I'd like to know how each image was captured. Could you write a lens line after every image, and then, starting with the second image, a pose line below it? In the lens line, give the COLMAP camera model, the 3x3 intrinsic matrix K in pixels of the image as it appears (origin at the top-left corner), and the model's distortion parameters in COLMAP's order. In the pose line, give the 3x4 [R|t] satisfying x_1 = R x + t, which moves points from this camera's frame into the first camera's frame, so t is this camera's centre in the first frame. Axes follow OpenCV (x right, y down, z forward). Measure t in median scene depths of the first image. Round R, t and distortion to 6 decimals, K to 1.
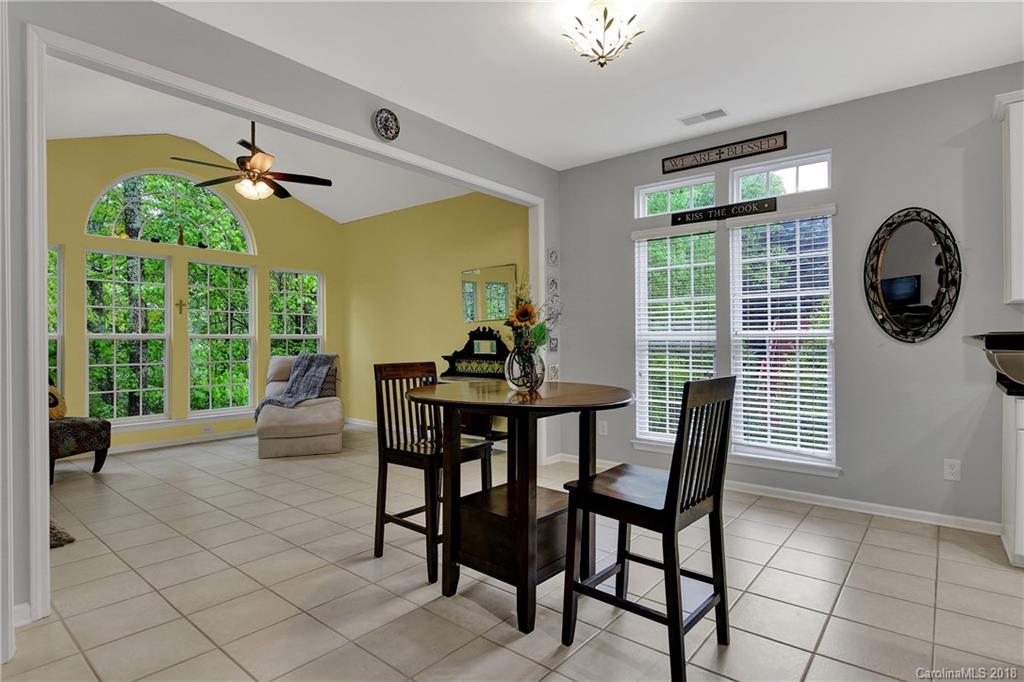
lens RADIAL K [[523.5, 0, 512.0], [0, 523.5, 341.0], [0, 0, 1]] dist [-0.001724, -0.017837]
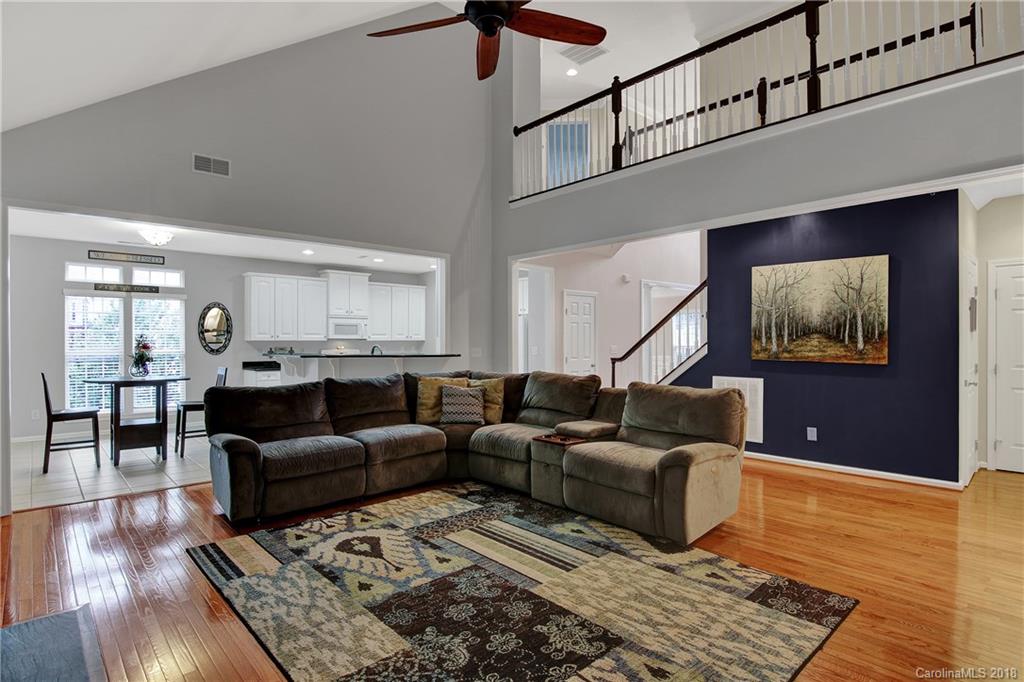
lens RADIAL K [[535.9, 0, 512.0], [0, 535.9, 341.0], [0, 0, 1]] dist [-0.001985, -0.000819]
pose [[0.132287, 0.008156, 0.991178, -1.337796], [0.003619, 0.999956, -0.008711, -0.029894], [-0.991205, 0.004739, 0.132251, -0.644565]]
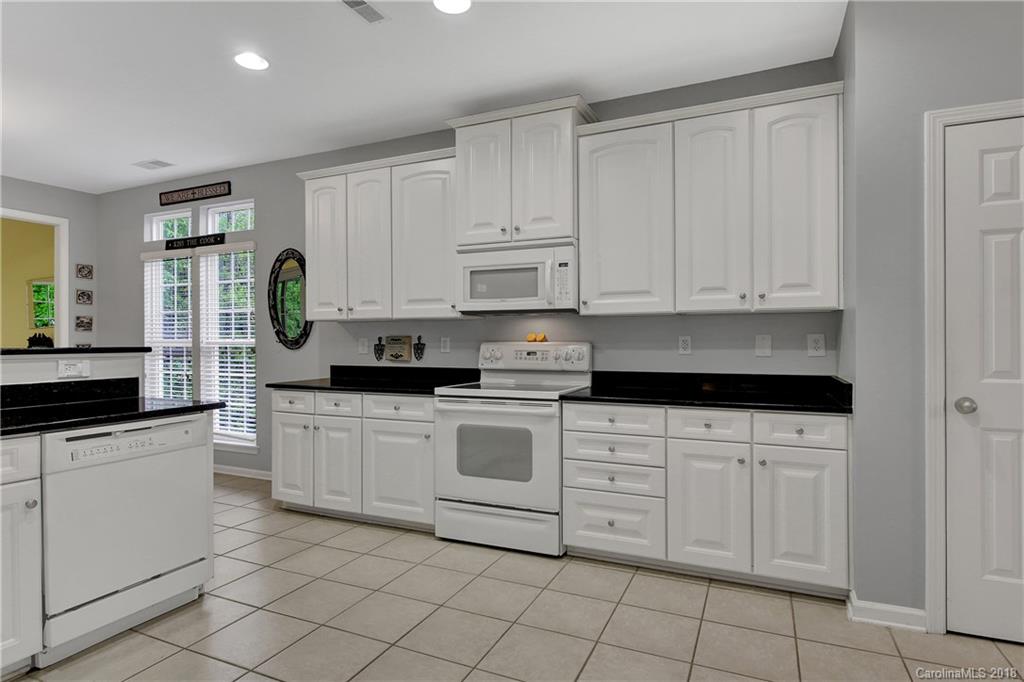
lens RADIAL K [[549.2, 0, 512.0], [0, 549.2, 341.0], [0, 0, 1]] dist [-0.021908, -0.000422]
pose [[0.964428, 0.003487, 0.264323, 0.769642], [-0.001957, 0.999980, -0.006052, -0.009149], [-0.264338, 0.005320, 0.964415, -0.410846]]
